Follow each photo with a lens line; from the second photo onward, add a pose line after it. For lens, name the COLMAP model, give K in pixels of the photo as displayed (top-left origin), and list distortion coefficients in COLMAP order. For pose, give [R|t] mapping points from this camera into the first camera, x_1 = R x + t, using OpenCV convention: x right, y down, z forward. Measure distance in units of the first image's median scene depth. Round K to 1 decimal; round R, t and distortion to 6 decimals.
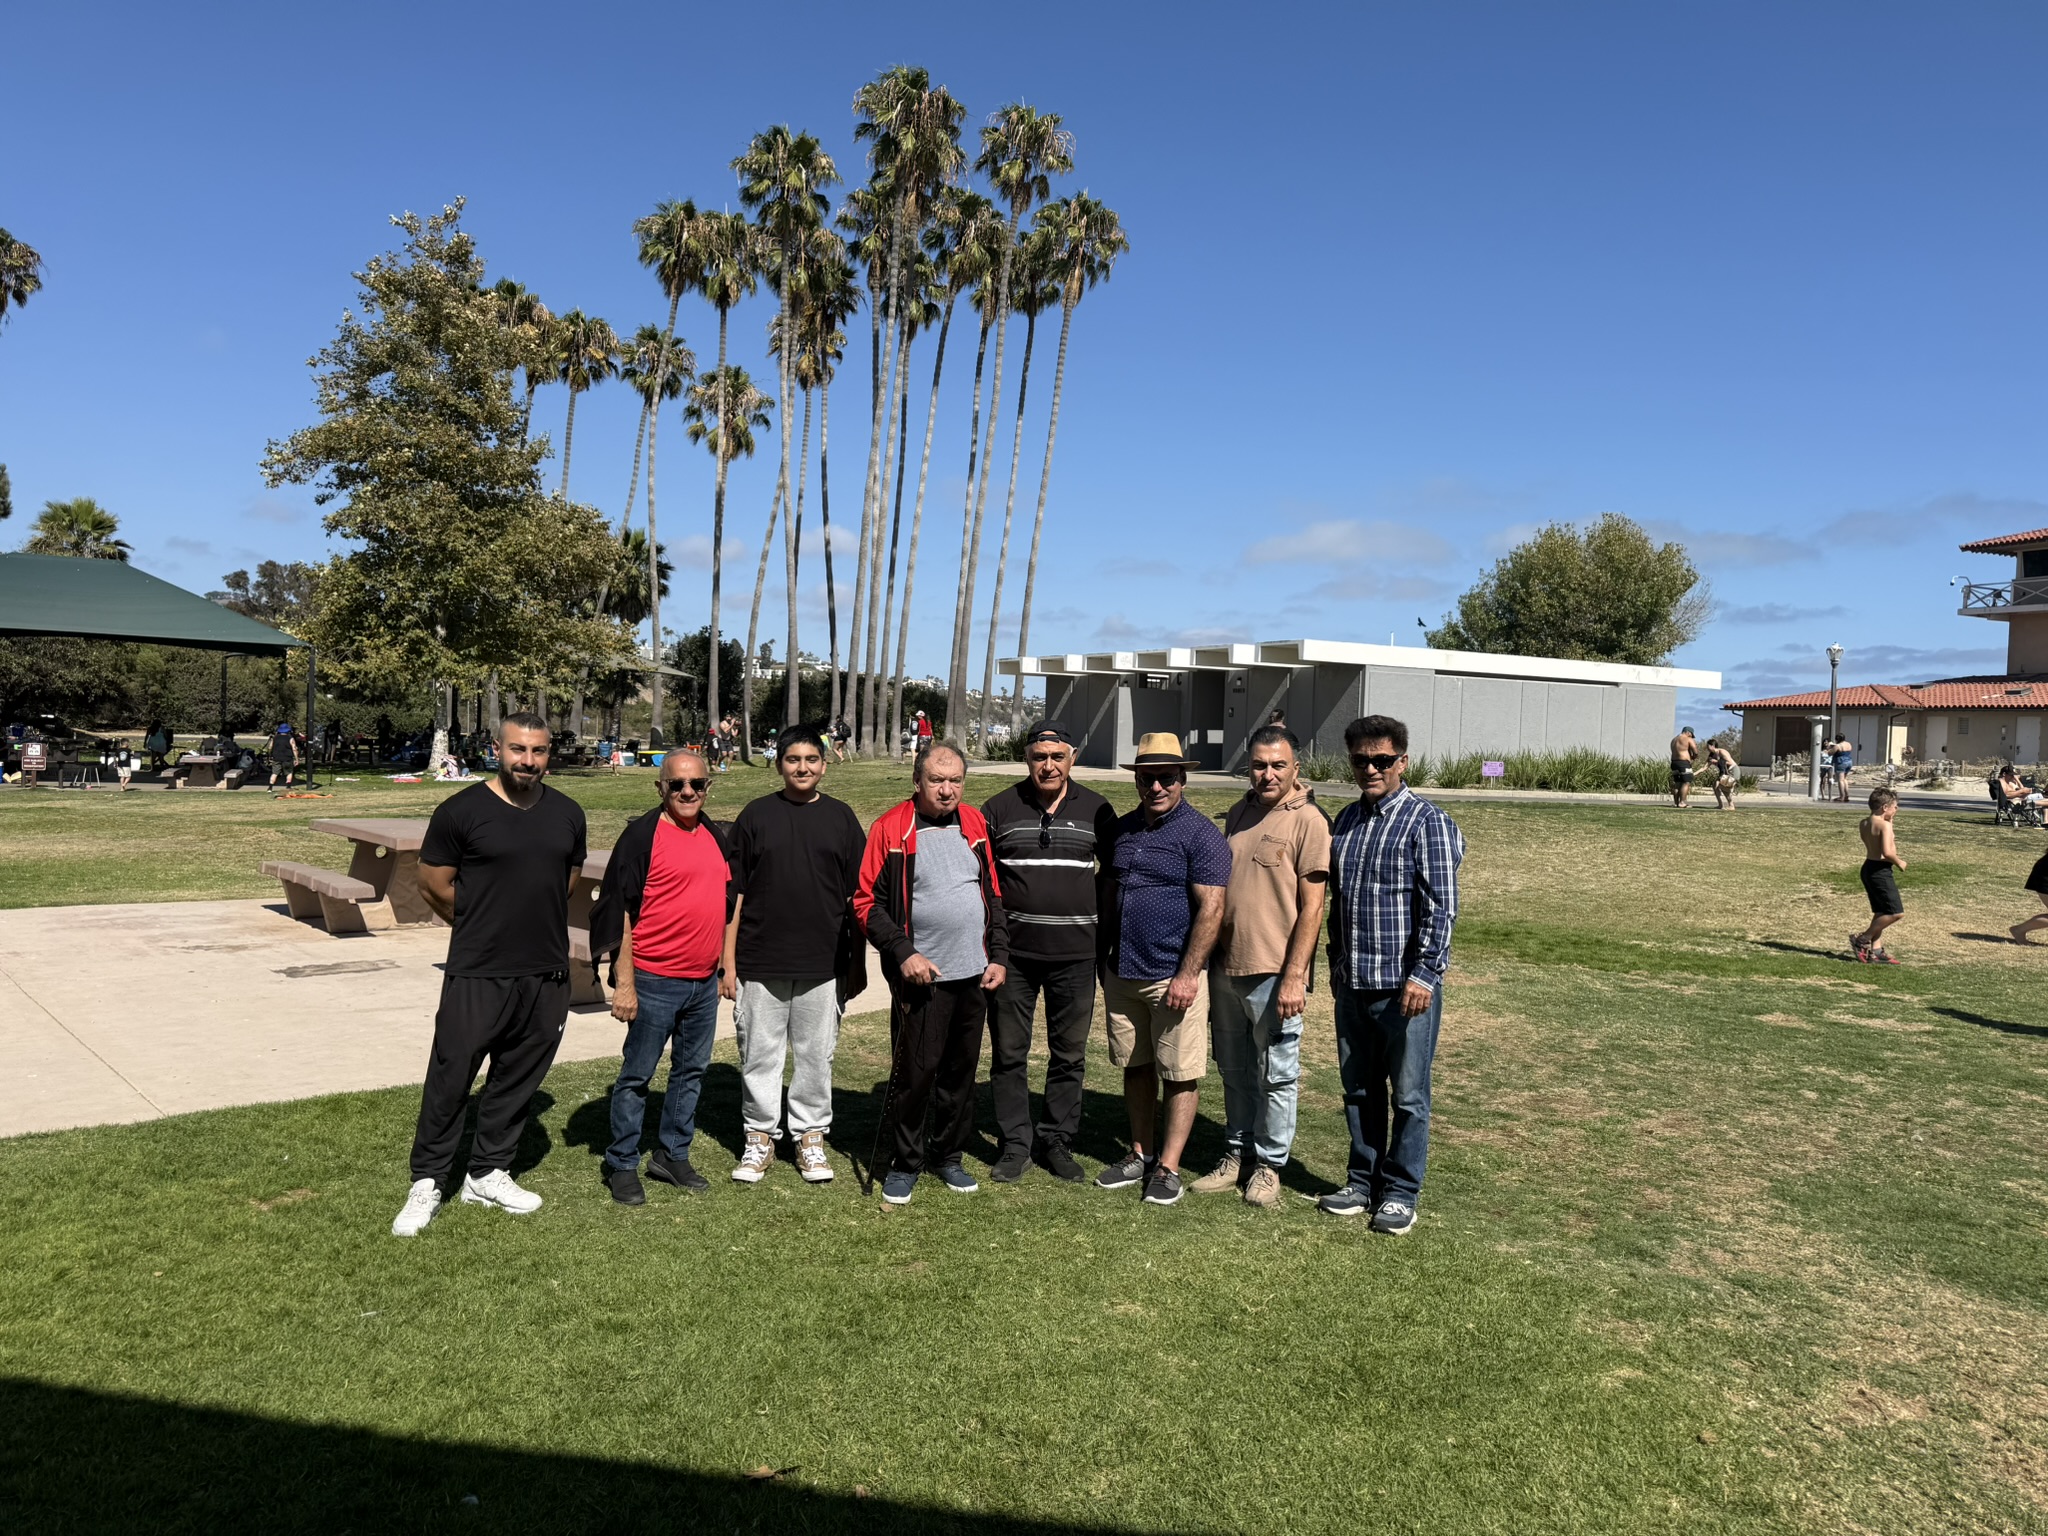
lens RADIAL K [[1409.7, 0, 1028.5], [0, 1409.7, 776.4], [0, 0, 1]] dist [0.008769, -0.031205]
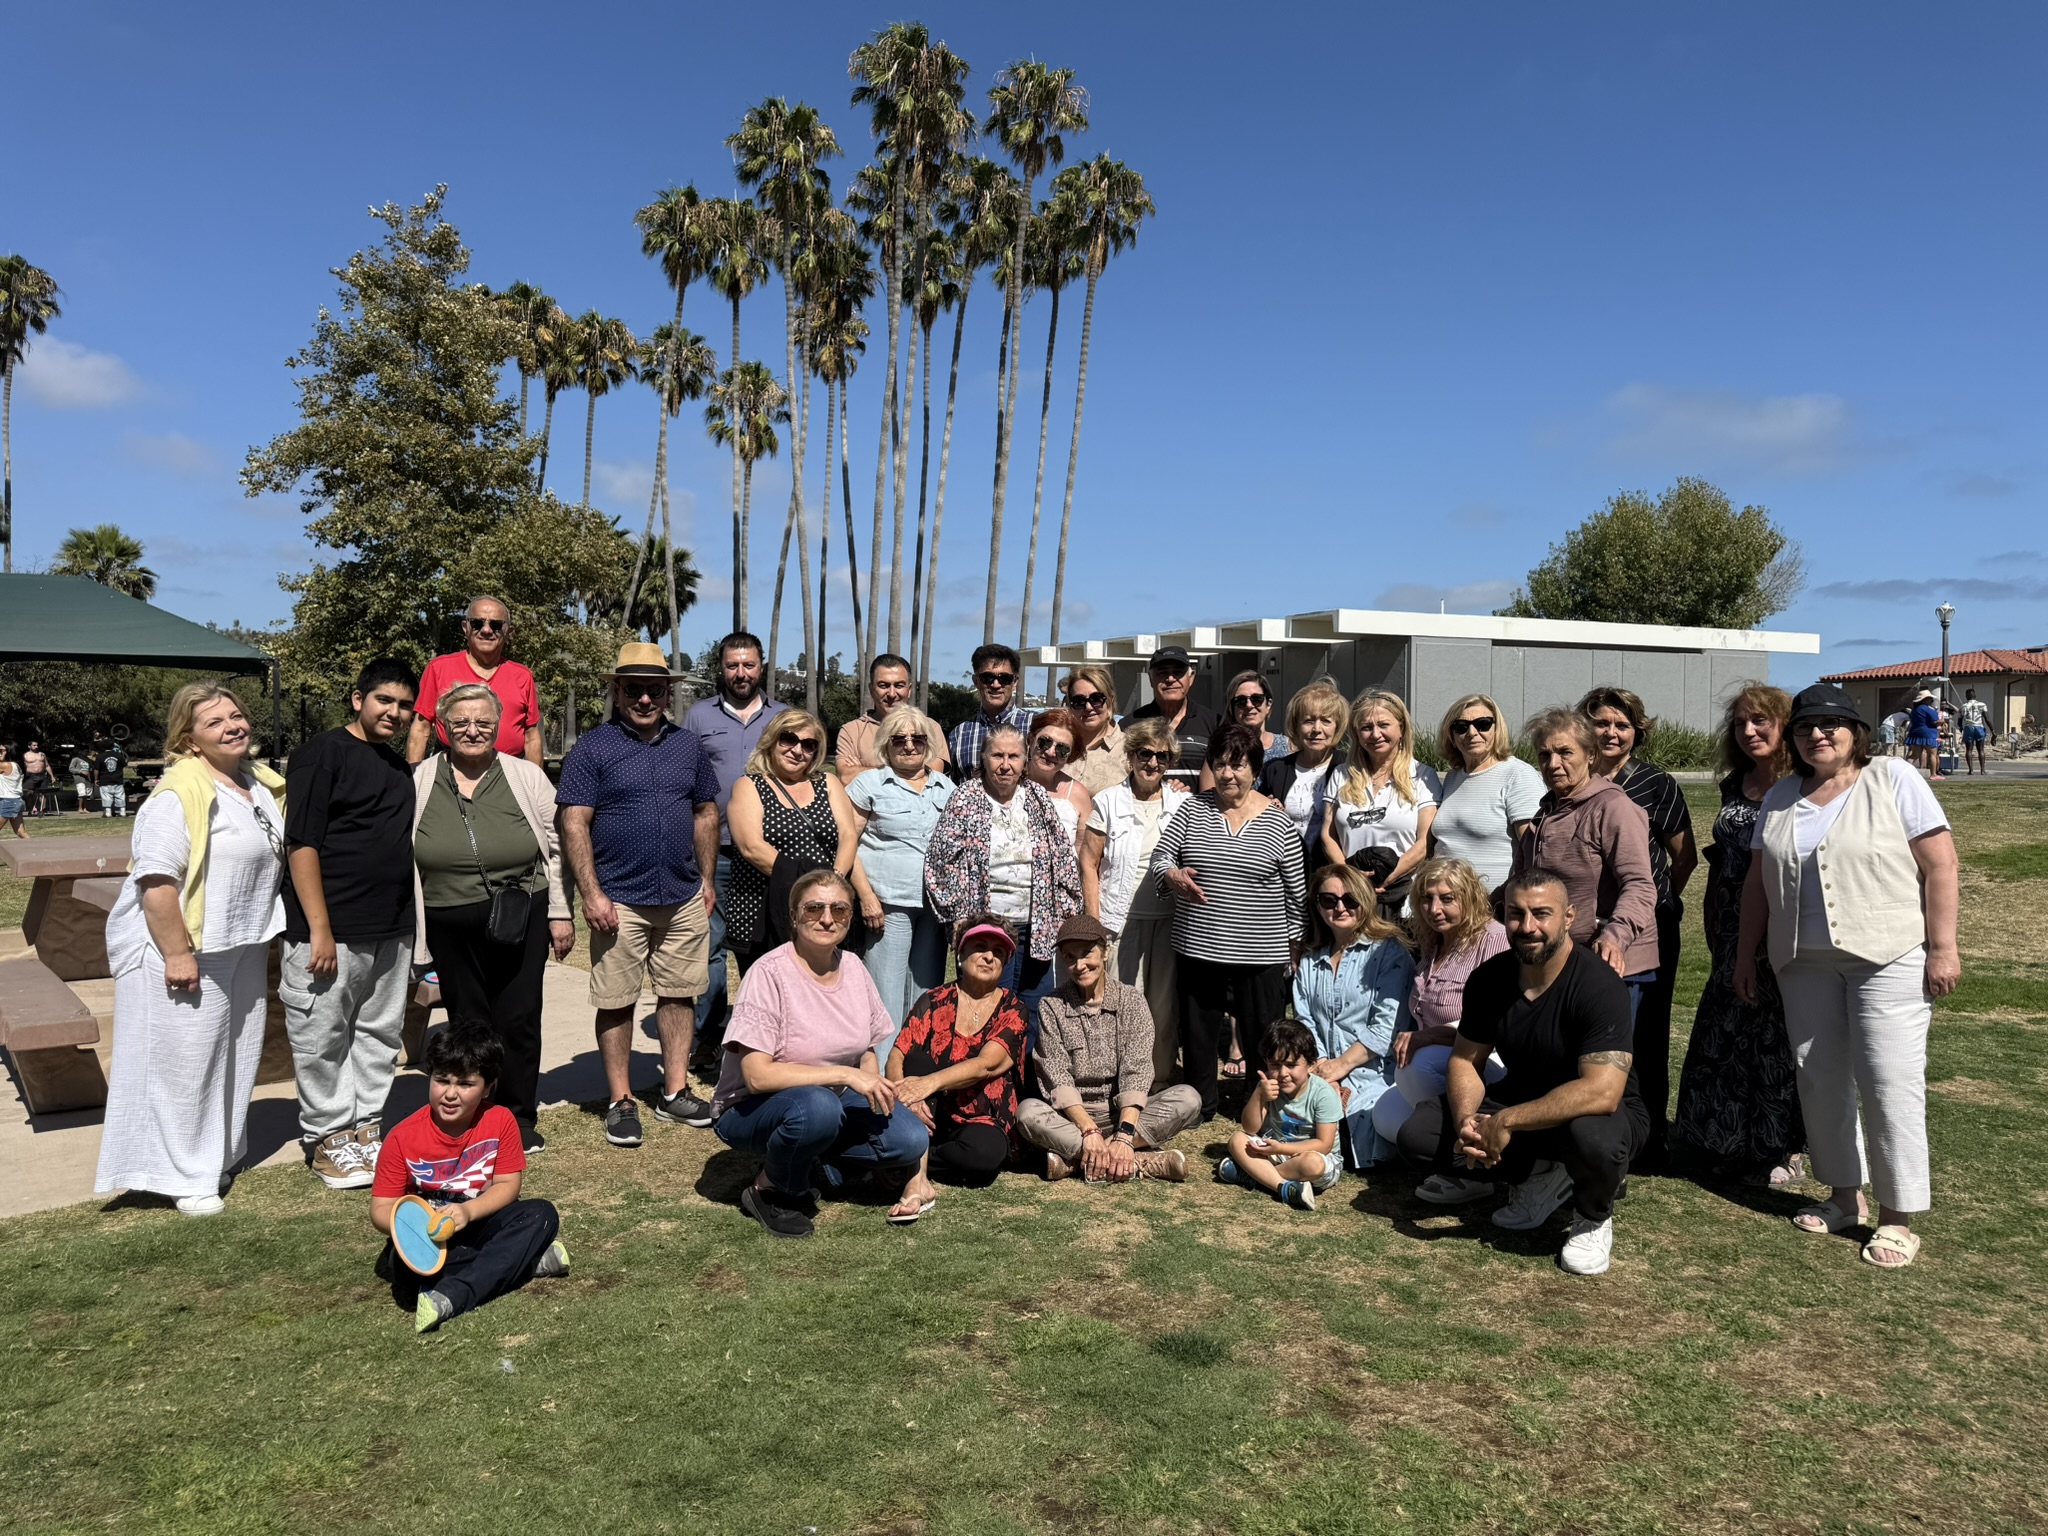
lens RADIAL K [[1409.7, 0, 1027.0], [0, 1409.7, 768.6], [0, 0, 1]] dist [0.008769, -0.031205]
pose [[0.998066, -0.030565, -0.054136, 0.026698], [0.030026, 0.999491, -0.010755, 0.004137], [0.054437, 0.009109, 0.998476, 0.061389]]
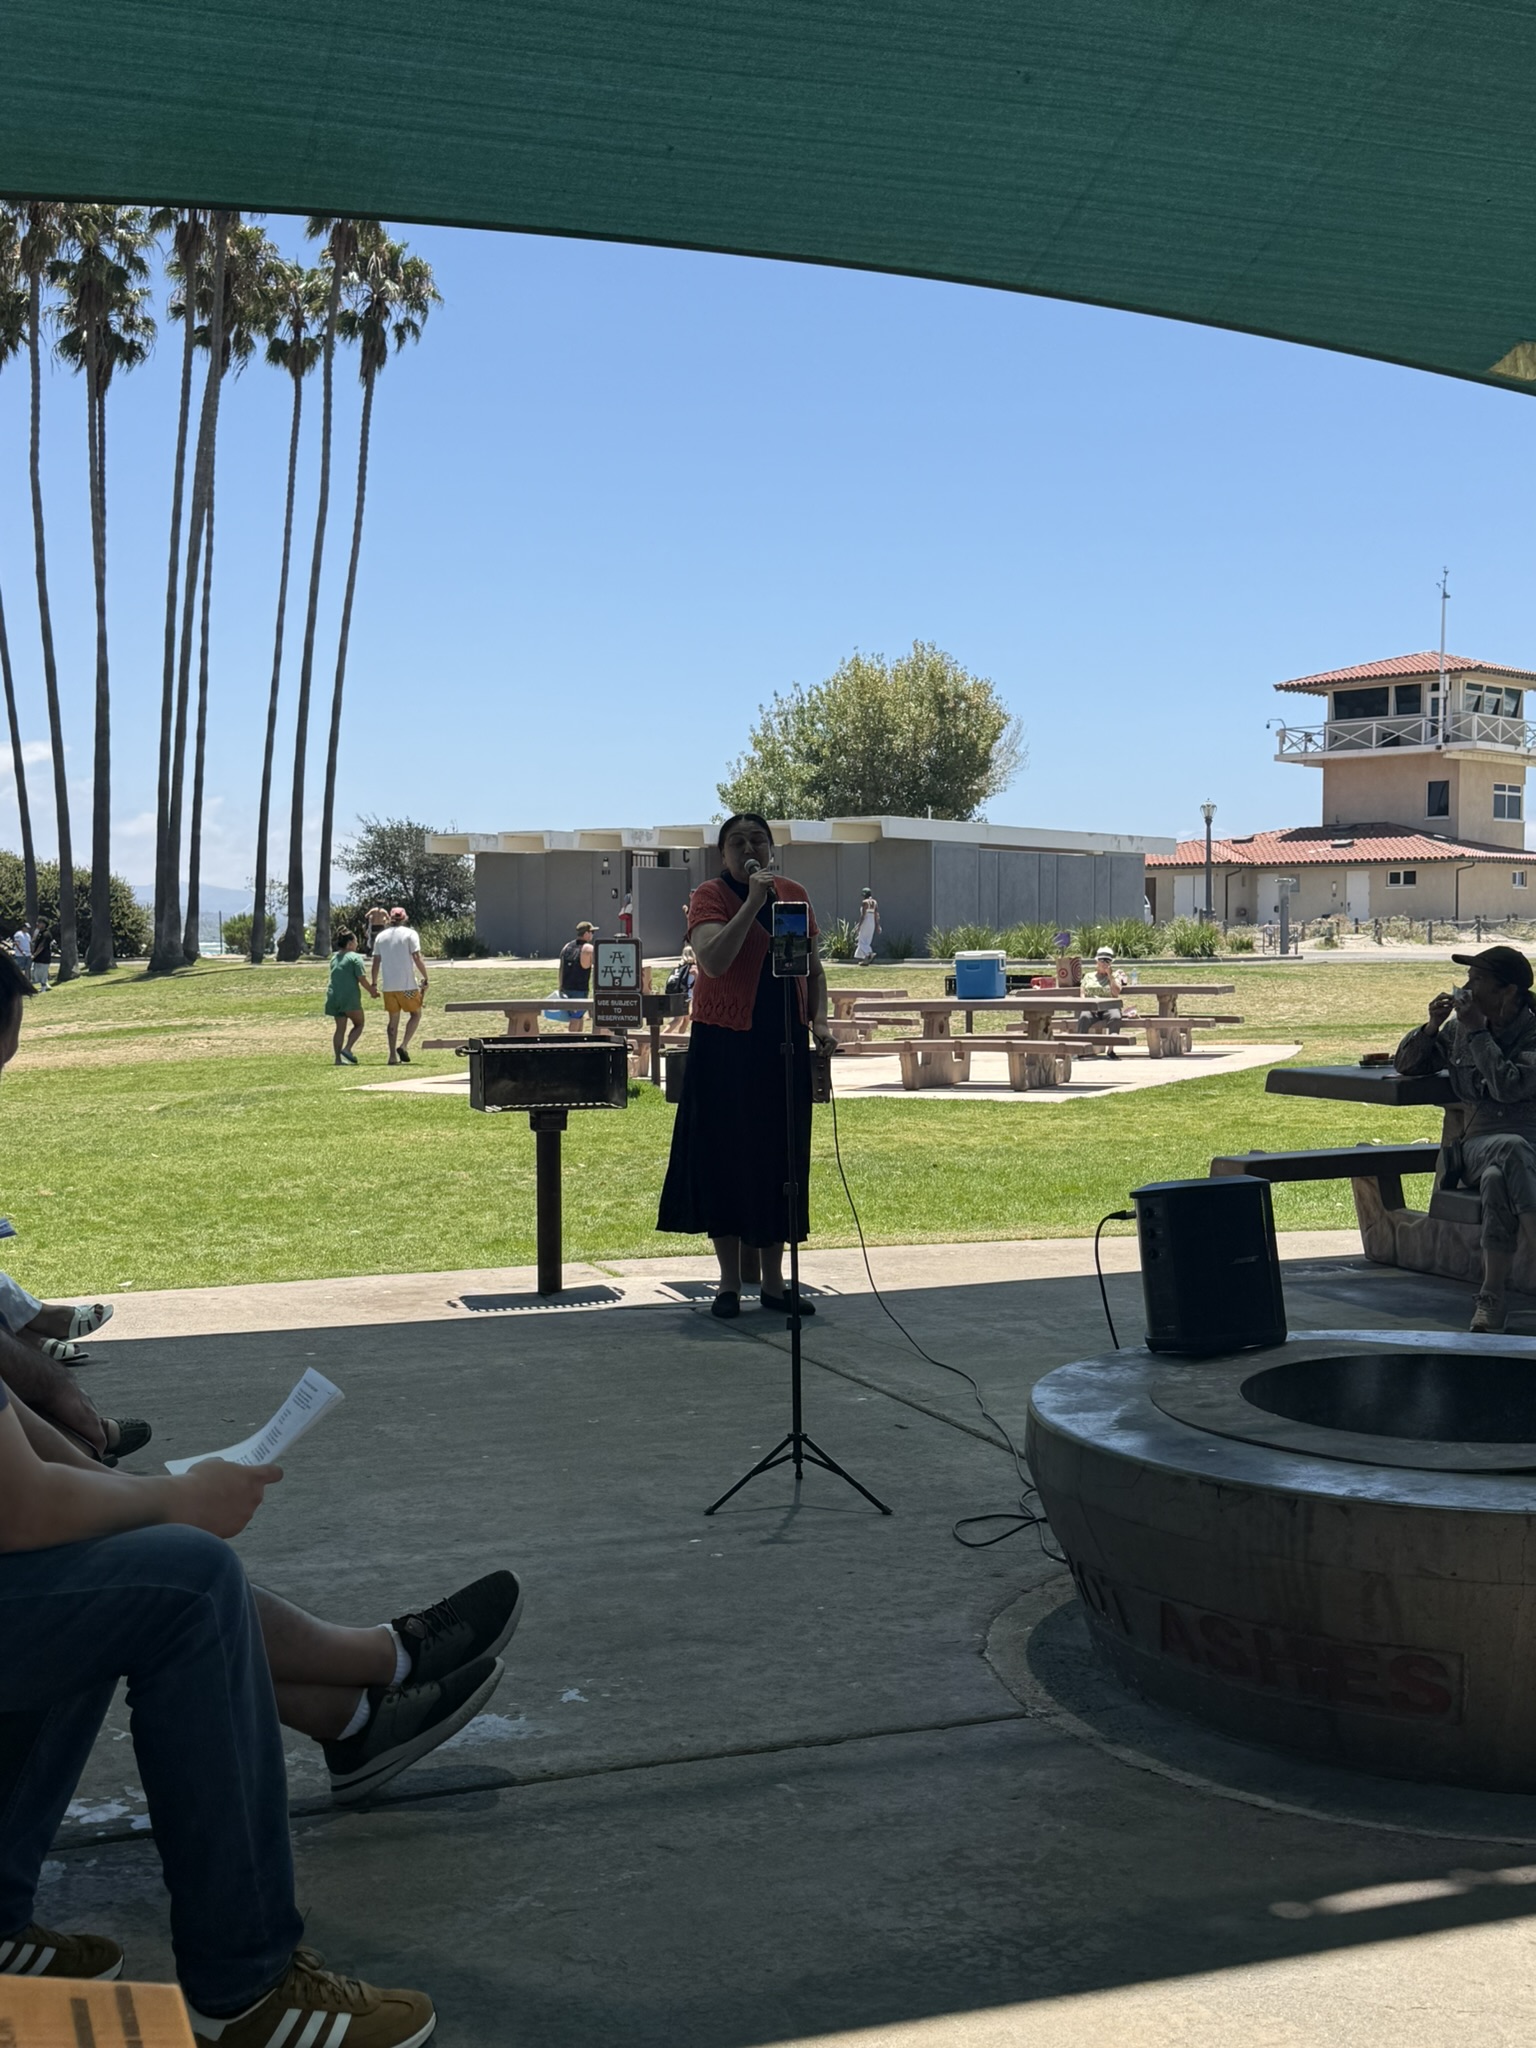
lens RADIAL K [[2222.7, 0, 753.9], [0, 2222.7, 1032.6], [0, 0, 1]] dist [0.101689, 0.000000]
pose [[0.904870, -0.056286, 0.421950, -0.329810], [0.047878, 0.998387, 0.030506, 0.000871], [-0.422986, -0.007402, 0.906106, -0.217276]]
